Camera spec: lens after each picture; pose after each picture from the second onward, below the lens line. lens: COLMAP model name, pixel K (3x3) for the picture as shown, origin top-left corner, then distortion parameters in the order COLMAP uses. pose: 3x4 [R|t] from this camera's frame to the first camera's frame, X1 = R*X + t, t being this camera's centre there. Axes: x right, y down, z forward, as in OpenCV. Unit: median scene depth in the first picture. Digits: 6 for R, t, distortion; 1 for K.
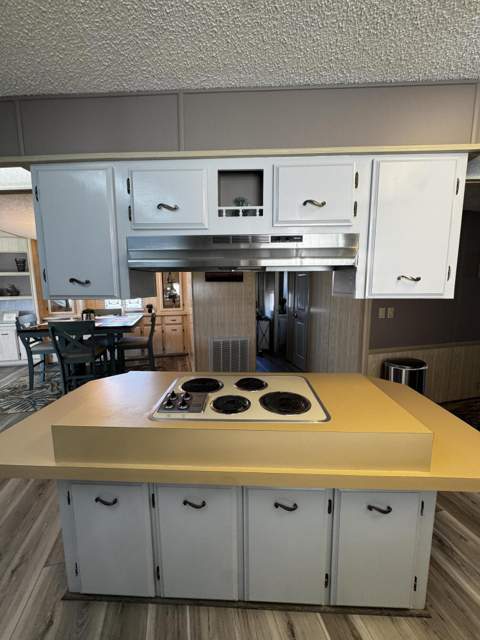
lens RADIAL K [[256.0, 0, 239.7], [0, 256.0, 319.4], [0, 0, 1]] dist [-0.002068, 0.000397]
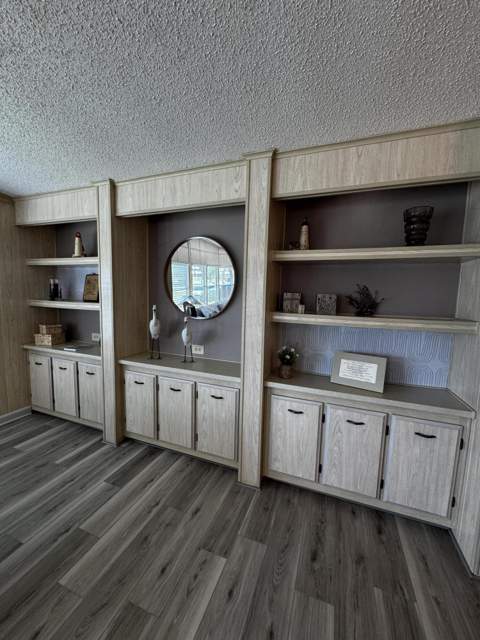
lens RADIAL K [[256.0, 0, 239.7], [0, 256.0, 319.4], [0, 0, 1]] dist [-0.002068, 0.000397]
pose [[0.820530, 0.094642, -0.563714, -0.847751], [-0.107435, 0.994156, 0.010528, -0.070218], [0.561416, 0.051924, 0.825903, 0.593621]]
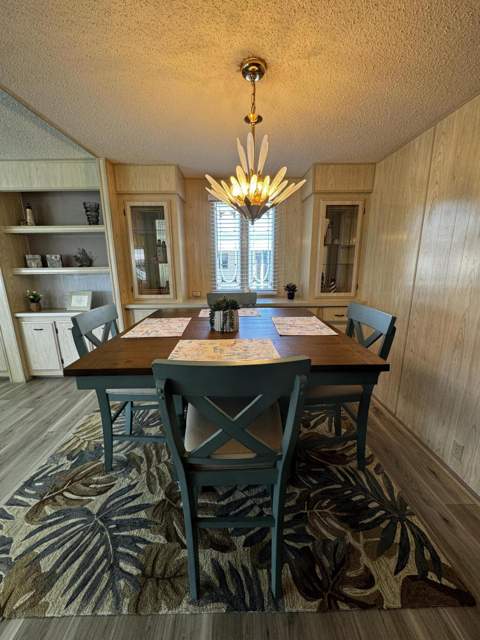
lens RADIAL K [[256.0, 0, 239.7], [0, 256.0, 319.4], [0, 0, 1]] dist [-0.002068, 0.000397]
pose [[0.973791, 0.052913, -0.221204, -0.376925], [-0.031138, 0.994420, 0.100790, -0.039793], [0.225303, -0.091260, 0.970005, 0.477329]]
